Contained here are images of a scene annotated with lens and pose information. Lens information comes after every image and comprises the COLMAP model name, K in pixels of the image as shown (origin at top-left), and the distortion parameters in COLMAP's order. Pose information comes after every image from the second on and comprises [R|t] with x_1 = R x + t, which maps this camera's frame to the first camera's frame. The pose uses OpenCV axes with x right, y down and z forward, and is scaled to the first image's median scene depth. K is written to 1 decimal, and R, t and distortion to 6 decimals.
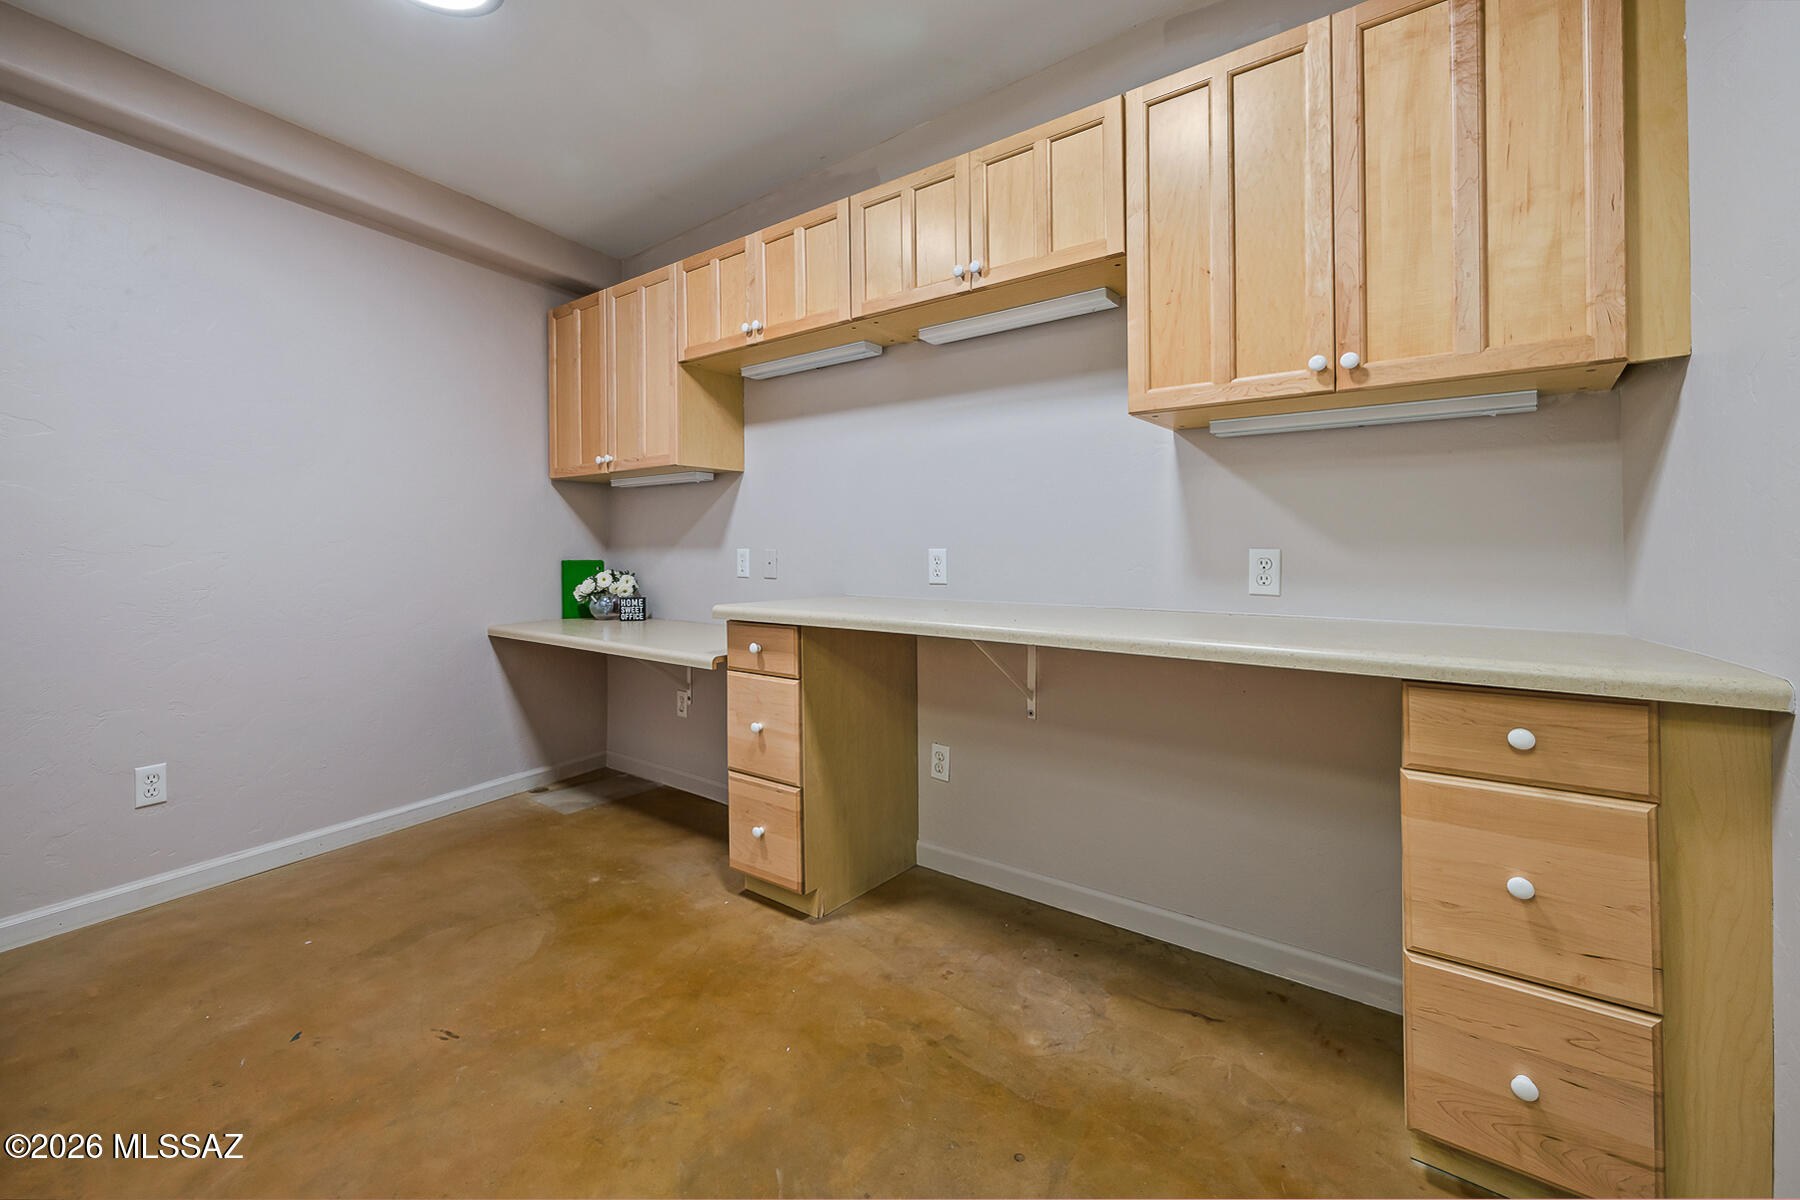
lens RADIAL K [[754.1, 0, 885.8], [0, 754.1, 591.0], [0, 0, 1]] dist [0.002056, 0.000132]
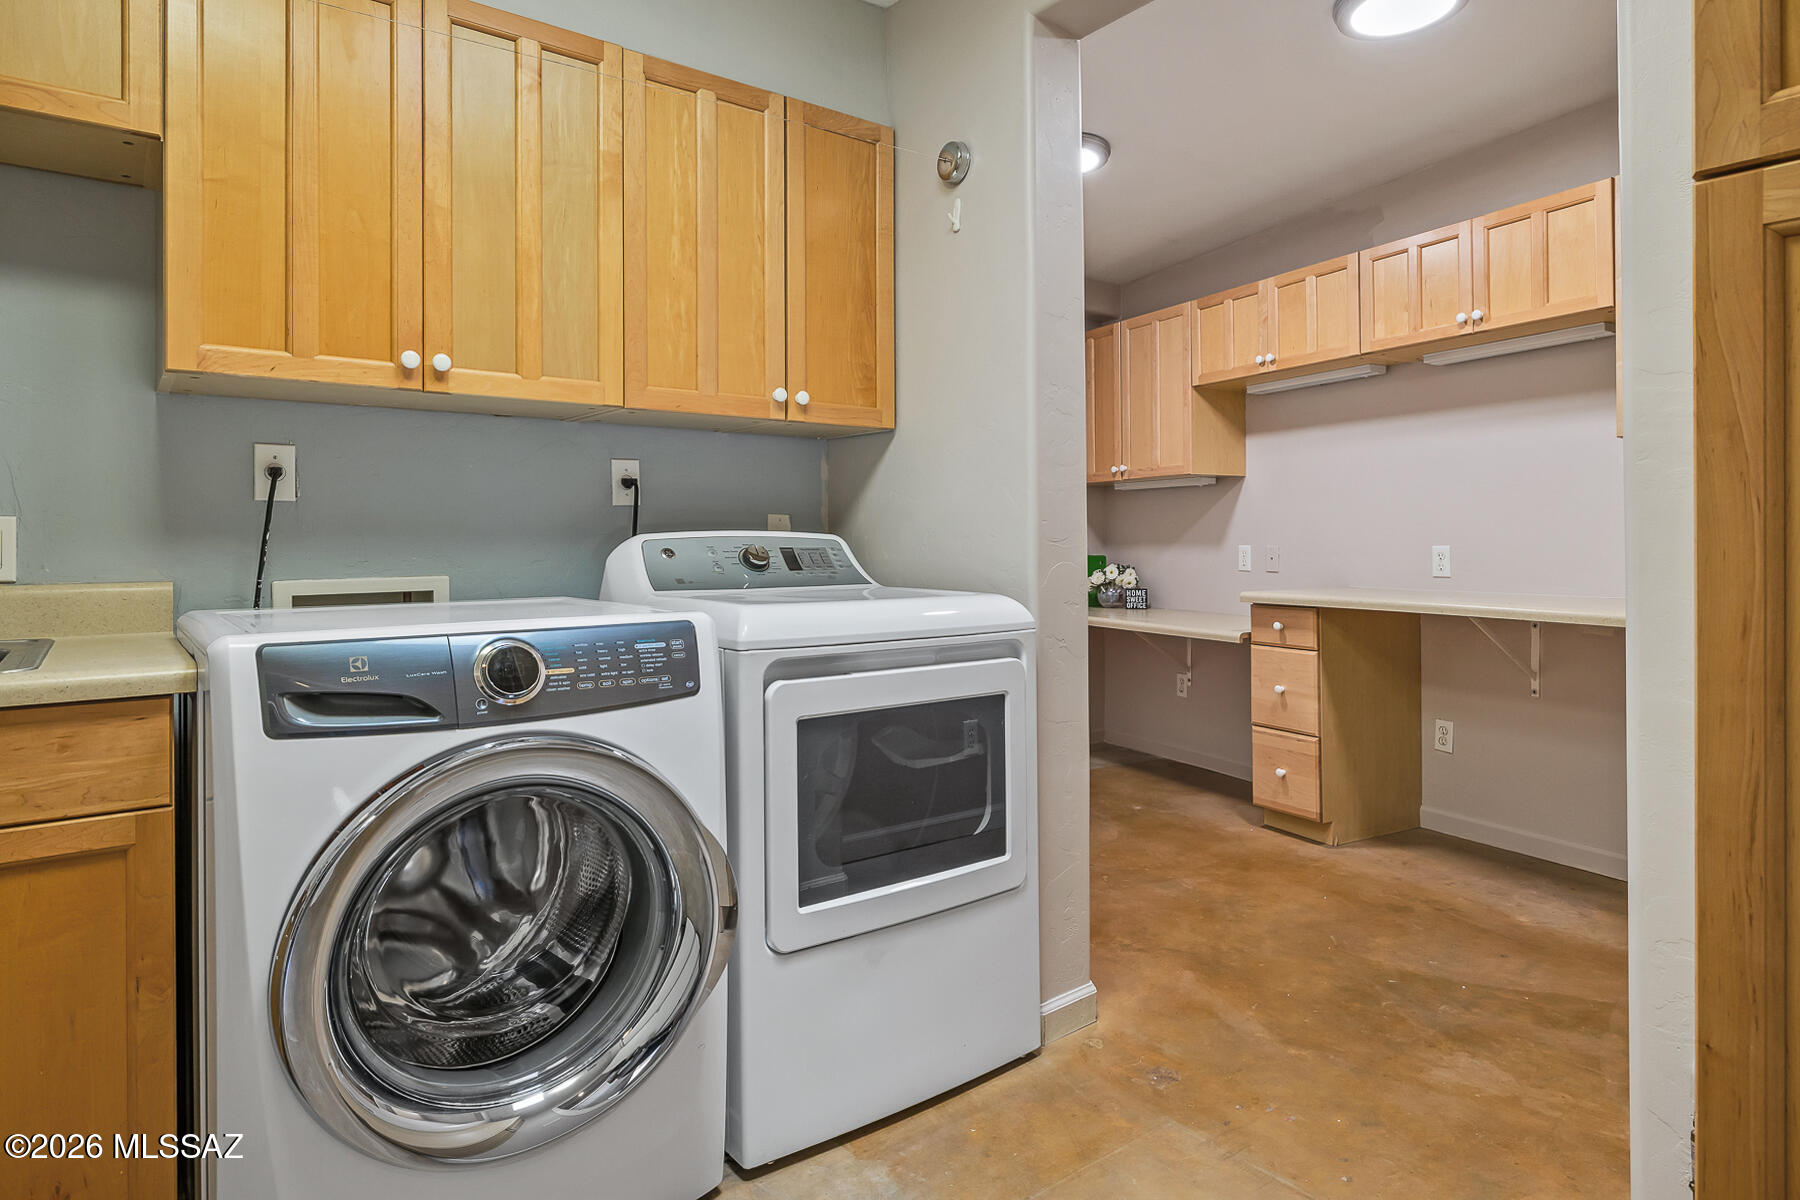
lens RADIAL K [[1044.6, 0, 900.9], [0, 1044.6, 560.8], [0, 0, 1]] dist [-0.000537, -0.000763]
pose [[0.919312, 0.003682, -0.393512, -0.064533], [-0.017663, 0.999335, -0.031913, 0.032572], [0.393132, 0.036289, 0.918765, -0.811774]]
